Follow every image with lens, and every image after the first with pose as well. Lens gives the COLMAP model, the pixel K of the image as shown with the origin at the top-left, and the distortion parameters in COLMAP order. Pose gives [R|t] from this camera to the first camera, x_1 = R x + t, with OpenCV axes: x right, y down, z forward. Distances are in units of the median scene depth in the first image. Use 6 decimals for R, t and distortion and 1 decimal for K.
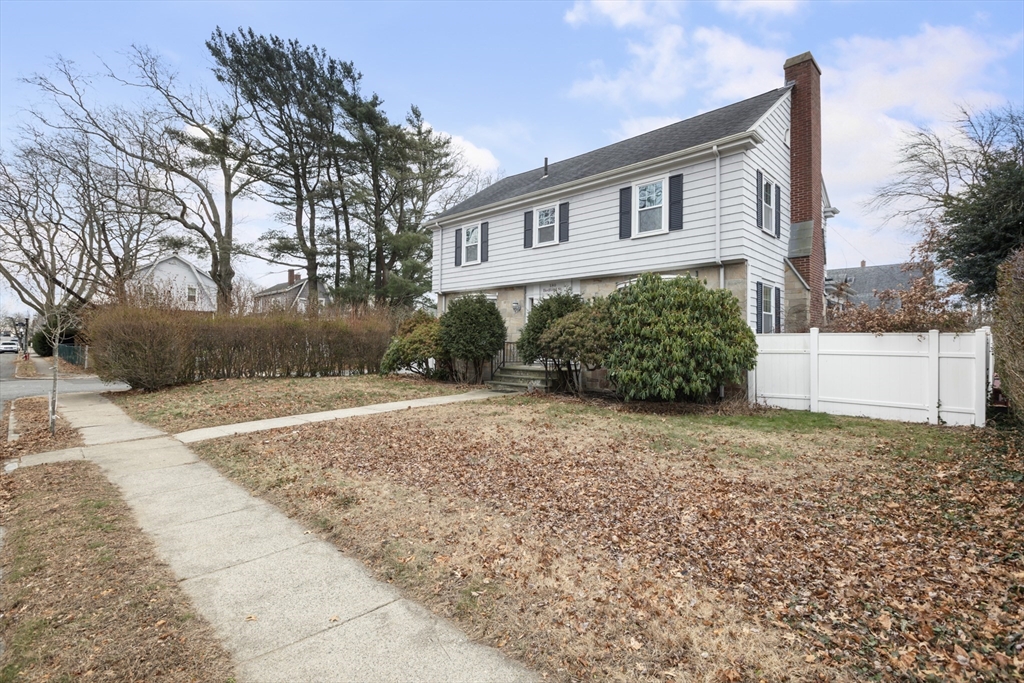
lens RADIAL K [[487.3, 0, 515.9], [0, 487.3, 339.4], [0, 0, 1]] dist [-0.000270, 0.000026]
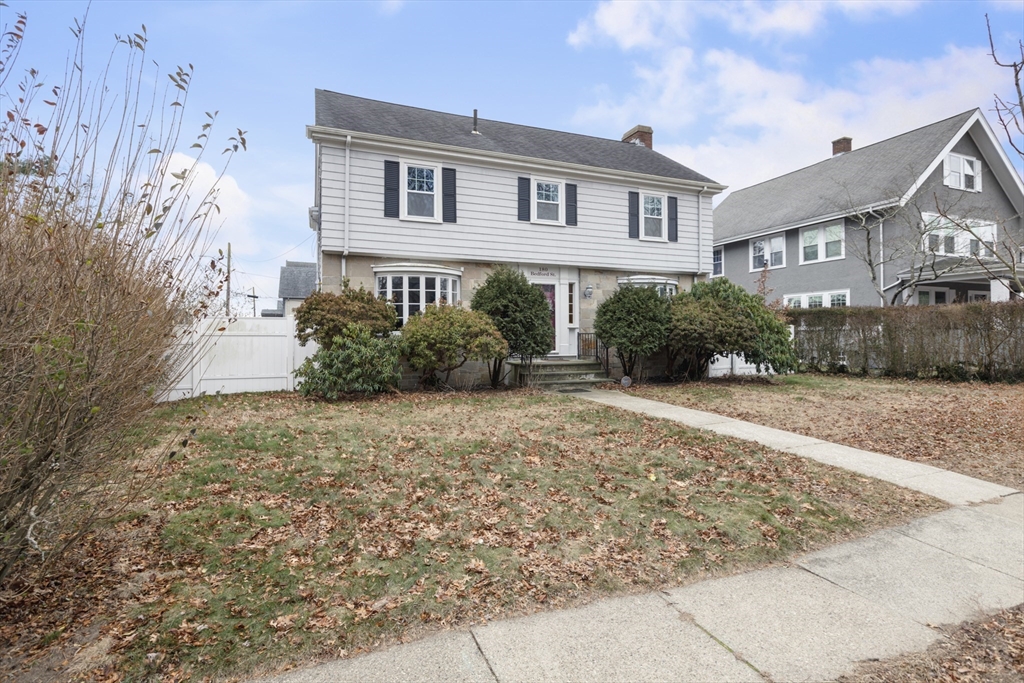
lens RADIAL K [[467.8, 0, 502.6], [0, 467.8, 335.6], [0, 0, 1]] dist [-0.003802, -0.000384]
pose [[0.423083, -0.008763, 0.906048, -0.806298], [-0.002133, 0.999941, 0.010667, 0.002367], [-0.906088, -0.006445, 0.423039, 0.767418]]
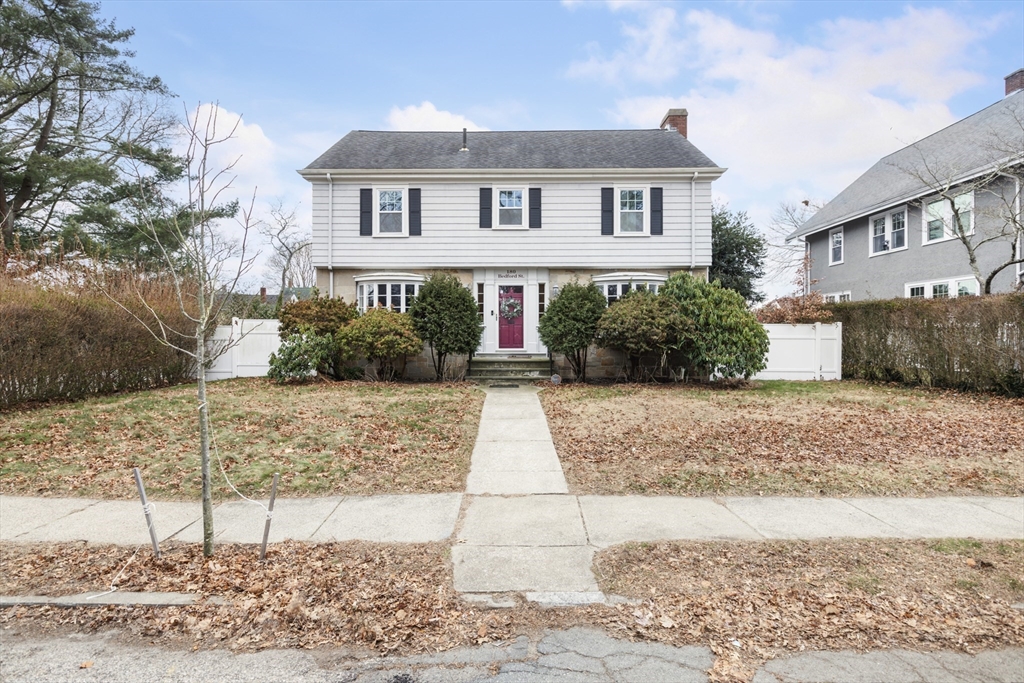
lens RADIAL K [[467.8, 0, 512.8], [0, 467.8, 337.6], [0, 0, 1]] dist [-0.003802, -0.000384]
pose [[0.723602, -0.015640, 0.690040, -0.606009], [0.000342, 0.999751, 0.022301, -0.002486], [-0.690218, -0.015901, 0.723427, 0.365322]]
